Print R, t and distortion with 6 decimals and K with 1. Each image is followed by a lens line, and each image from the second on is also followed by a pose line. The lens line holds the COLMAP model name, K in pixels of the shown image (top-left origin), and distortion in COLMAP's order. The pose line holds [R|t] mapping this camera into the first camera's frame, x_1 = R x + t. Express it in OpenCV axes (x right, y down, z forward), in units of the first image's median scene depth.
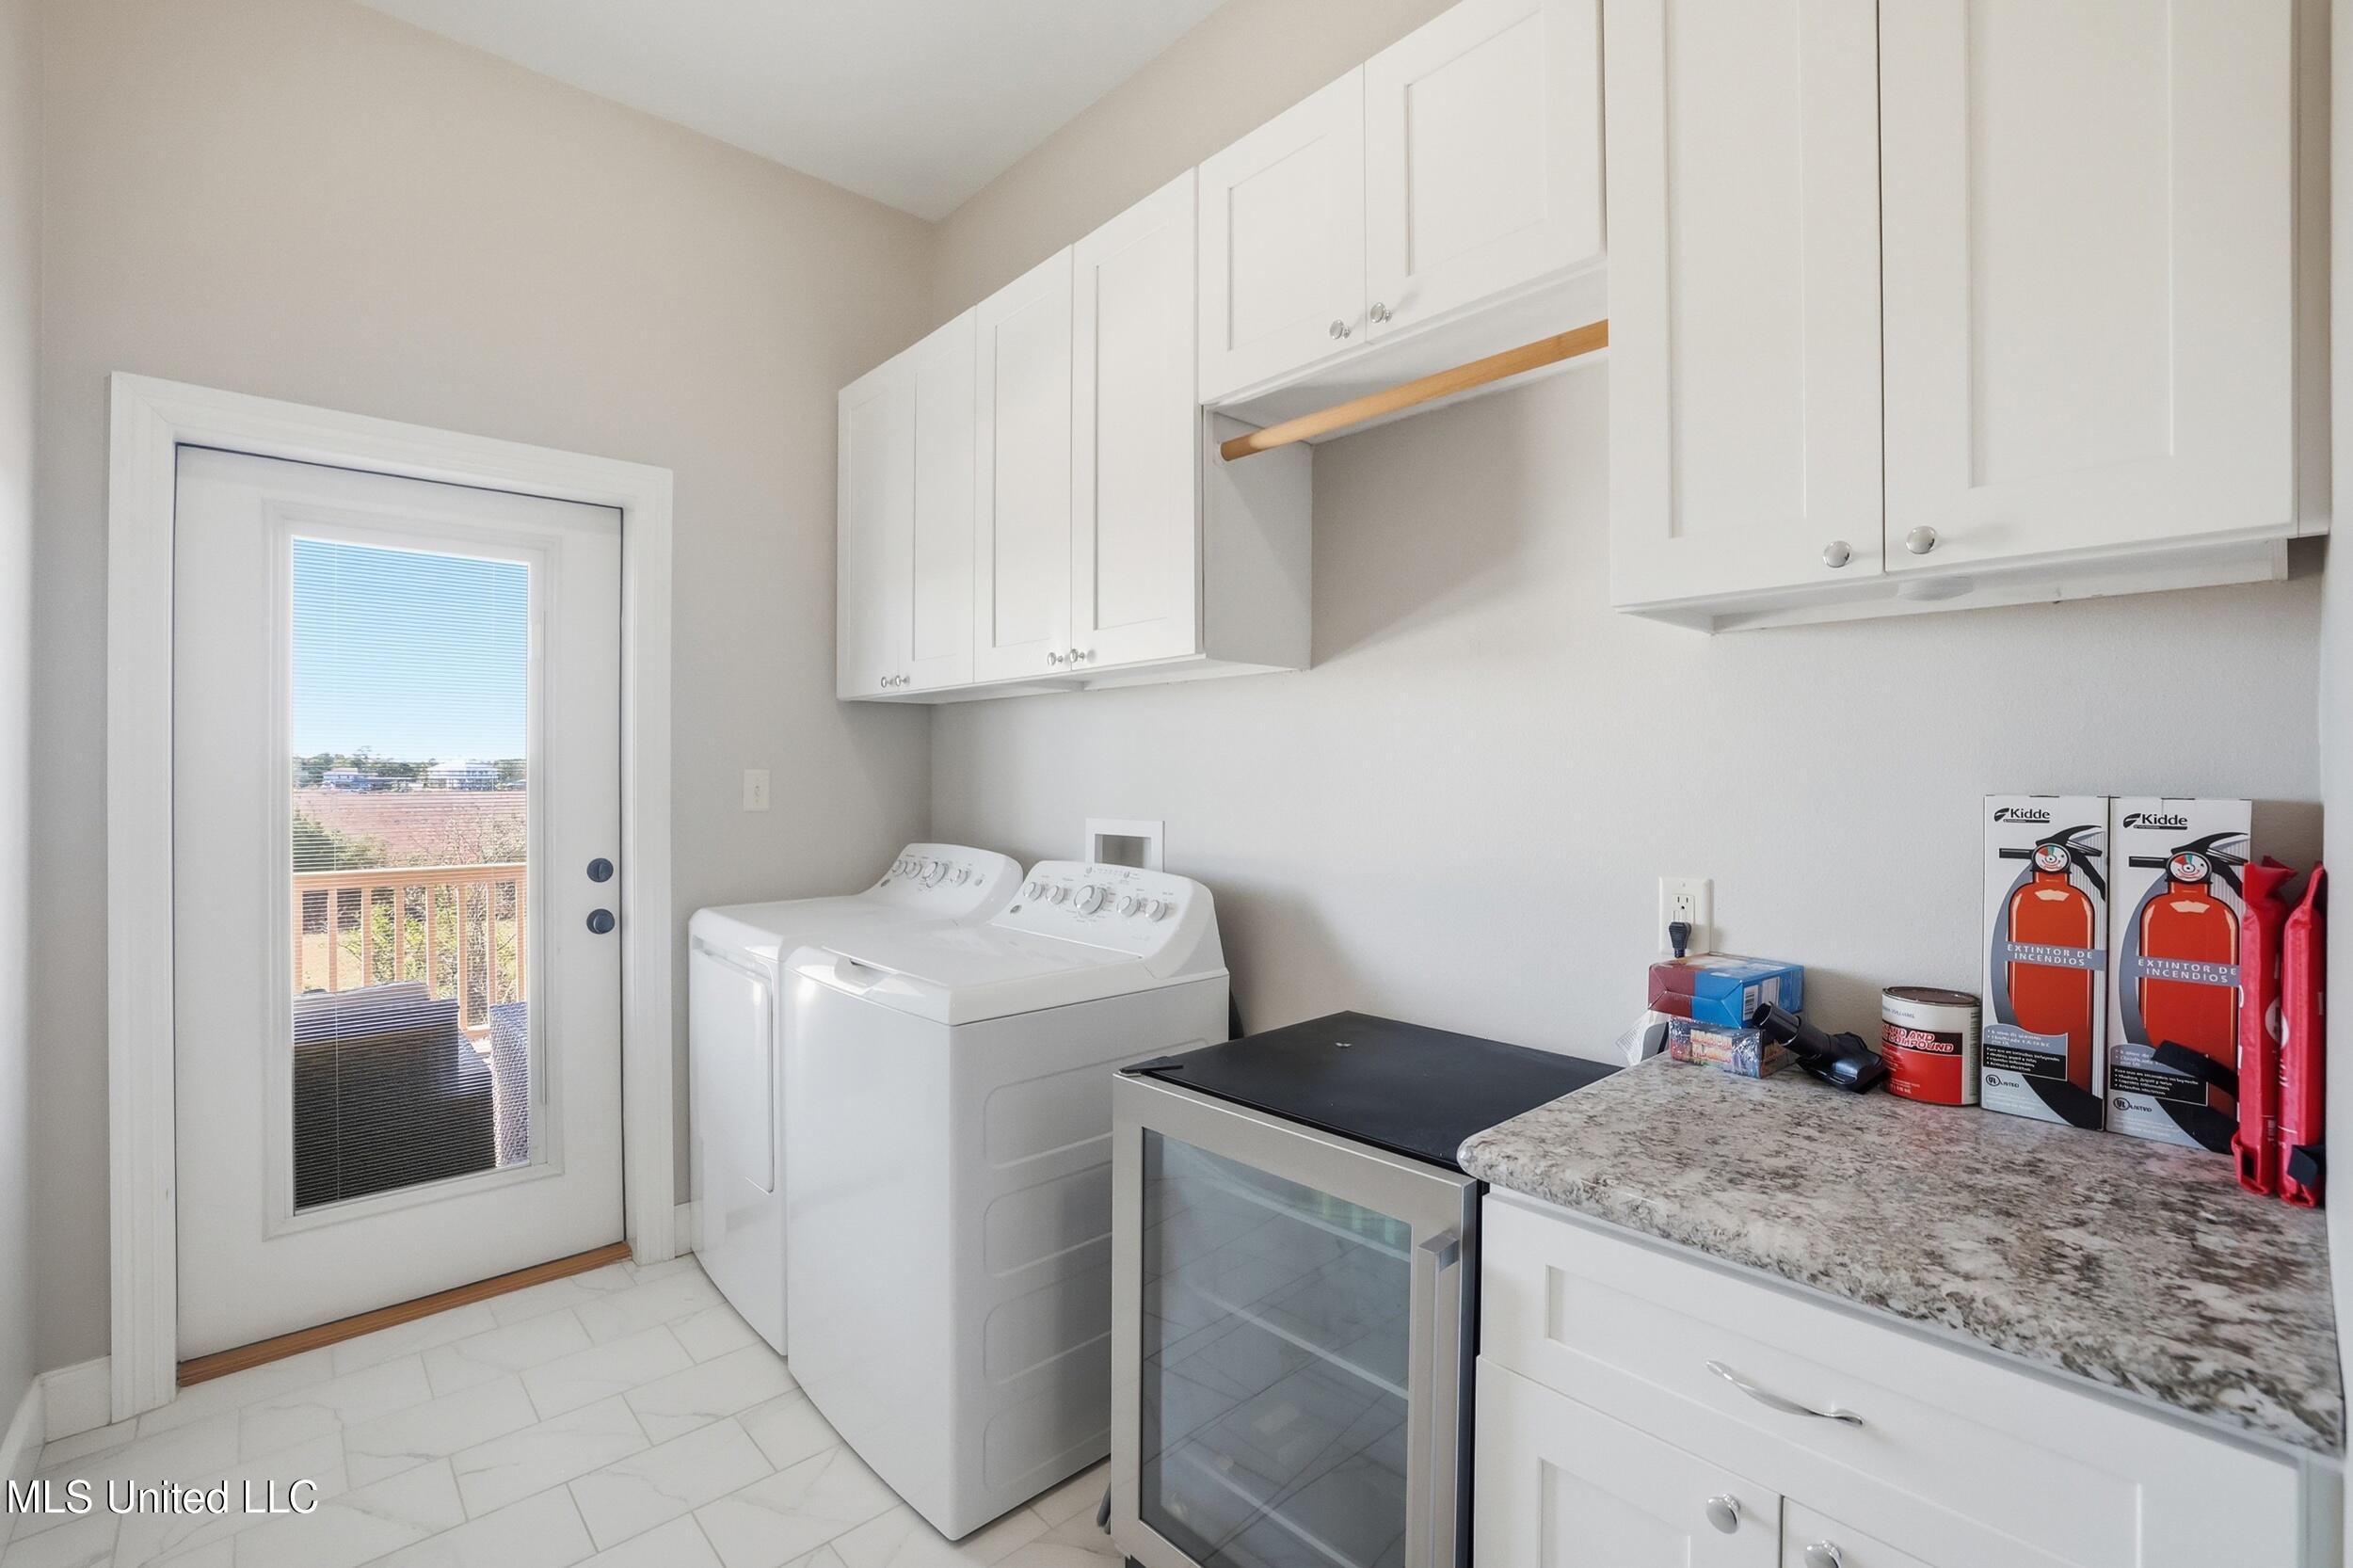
lens RADIAL K [[1019.2, 0, 1177.3], [0, 1019.2, 788.9], [0, 0, 1]] dist [-0.020258, 0.003127]
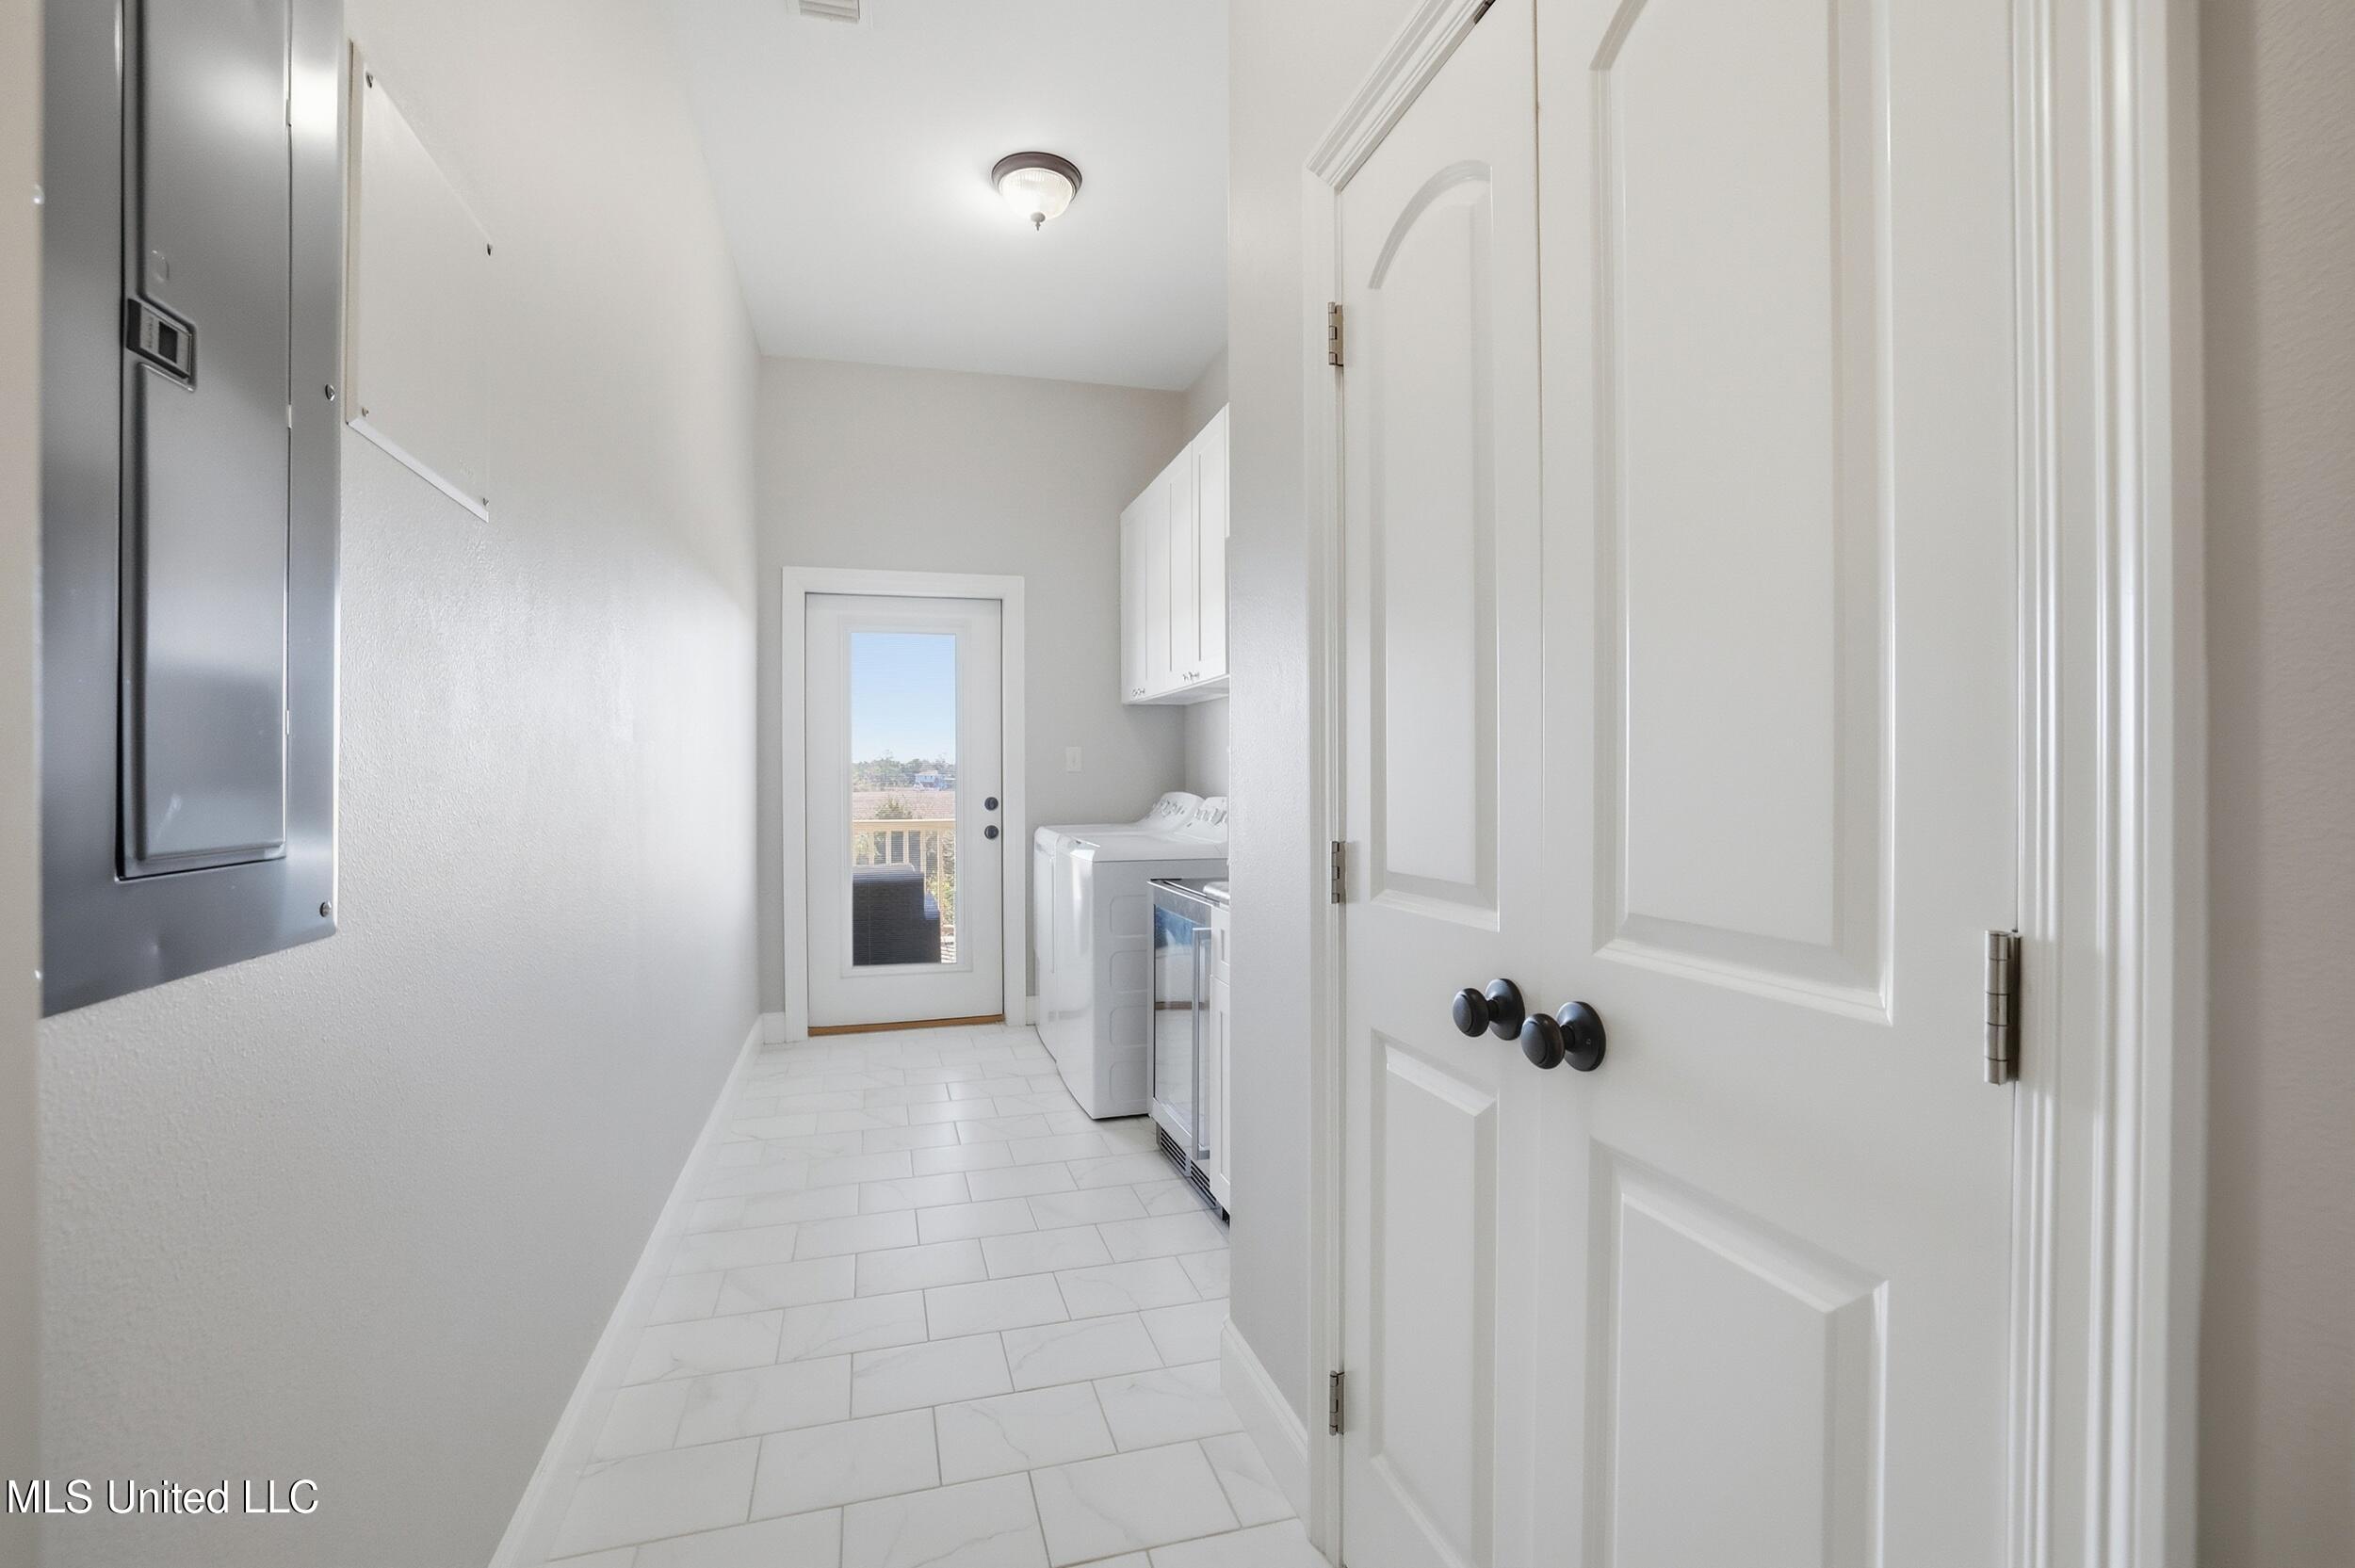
lens RADIAL K [[1019.9, 0, 1172.6], [0, 1019.9, 790.9], [0, 0, 1]] dist [-0.020258, 0.003127]
pose [[0.896380, -0.002276, -0.443281, 0.510994], [0.004016, 0.999987, 0.002986, 0.053186], [0.443268, -0.004457, 0.896378, -0.465914]]
